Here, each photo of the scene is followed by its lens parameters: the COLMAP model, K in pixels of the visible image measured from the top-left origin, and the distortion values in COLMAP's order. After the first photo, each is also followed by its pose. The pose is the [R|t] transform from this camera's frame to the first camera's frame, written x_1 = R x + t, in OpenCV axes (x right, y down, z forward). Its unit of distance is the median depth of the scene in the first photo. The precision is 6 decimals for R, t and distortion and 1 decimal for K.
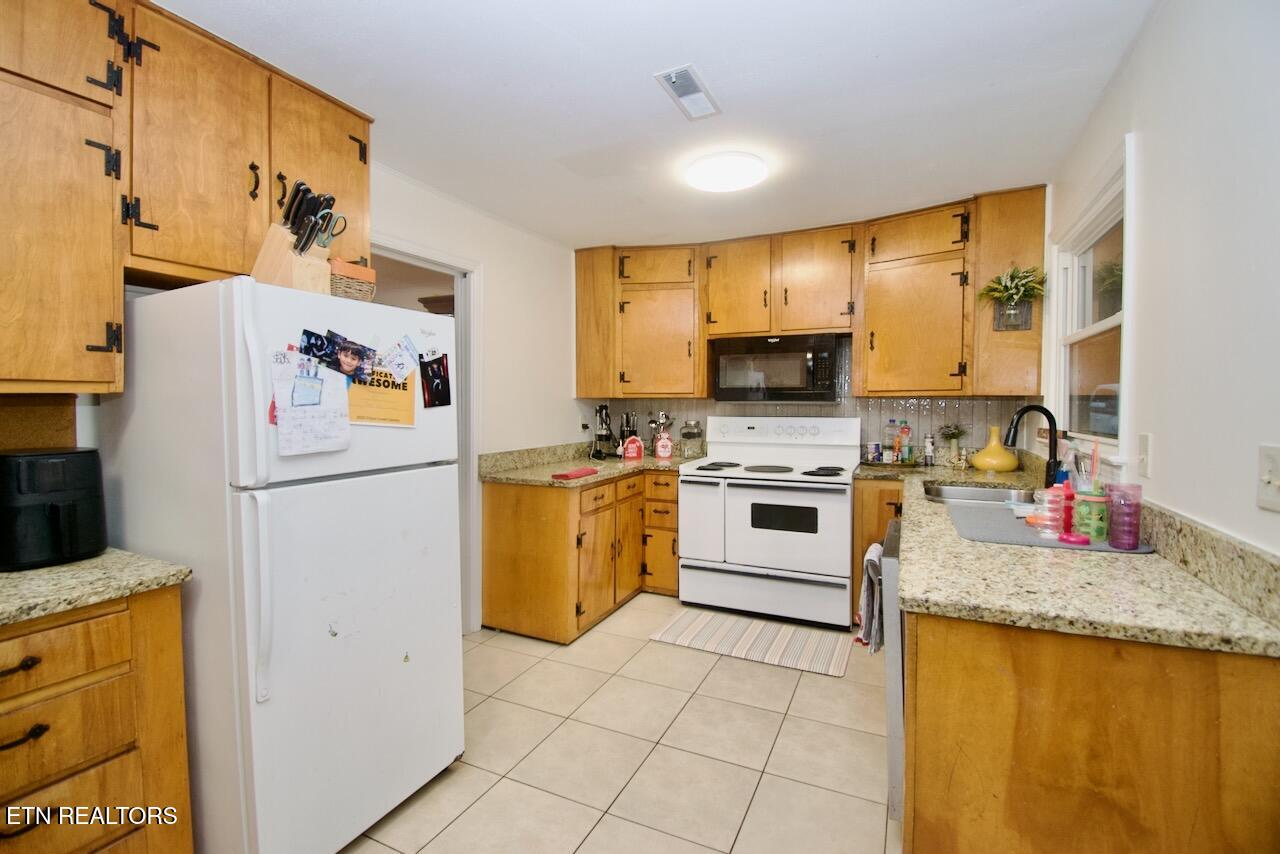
lens RADIAL K [[564.7, 0, 640.4], [0, 564.7, 422.7], [0, 0, 1]] dist [0.023196, -0.025818]
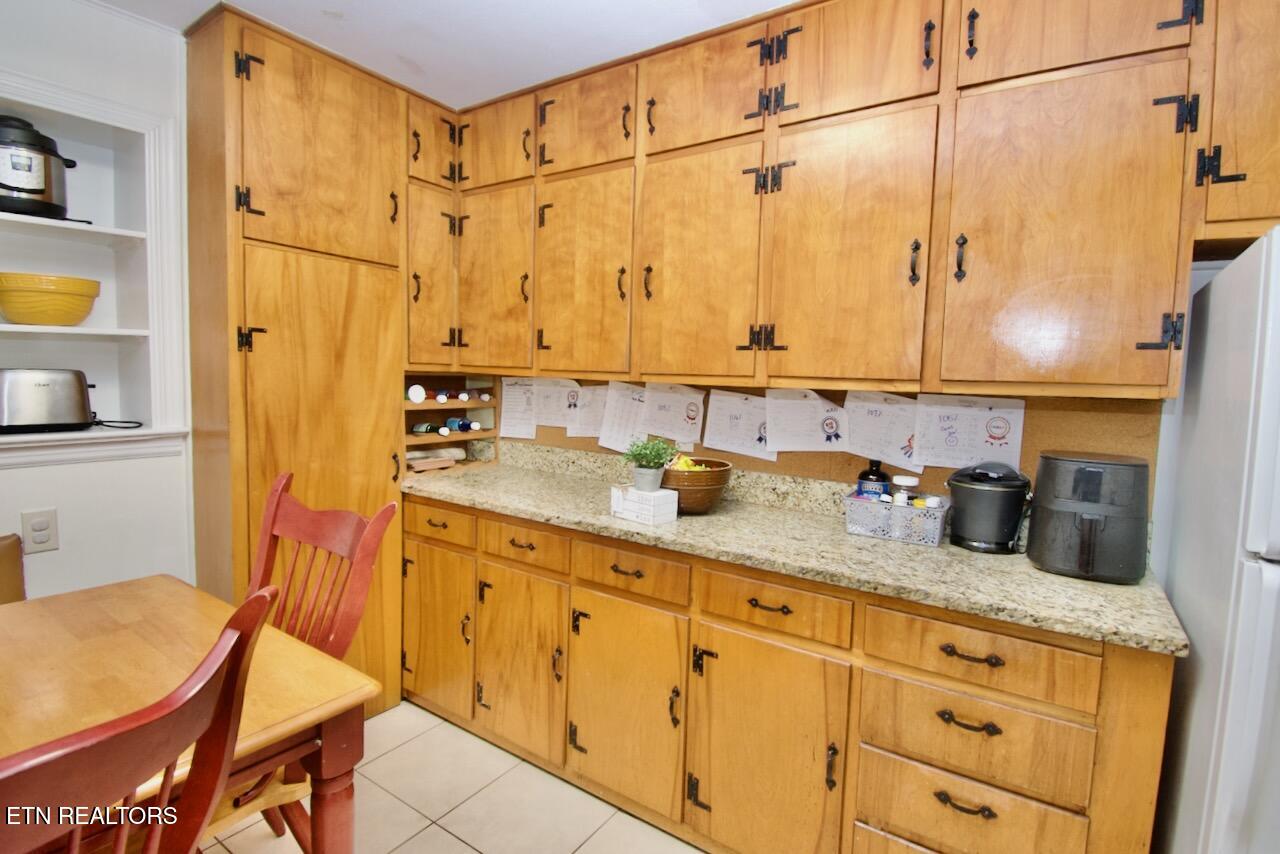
lens RADIAL K [[595.3, 0, 640.0], [0, 595.3, 427.0], [0, 0, 1]] dist [0.001298, -0.015183]
pose [[-0.132257, 0.070958, -0.988672, 0.026059], [-0.066729, 0.994534, 0.080305, -0.032020], [0.988967, 0.076594, -0.126799, 0.384957]]
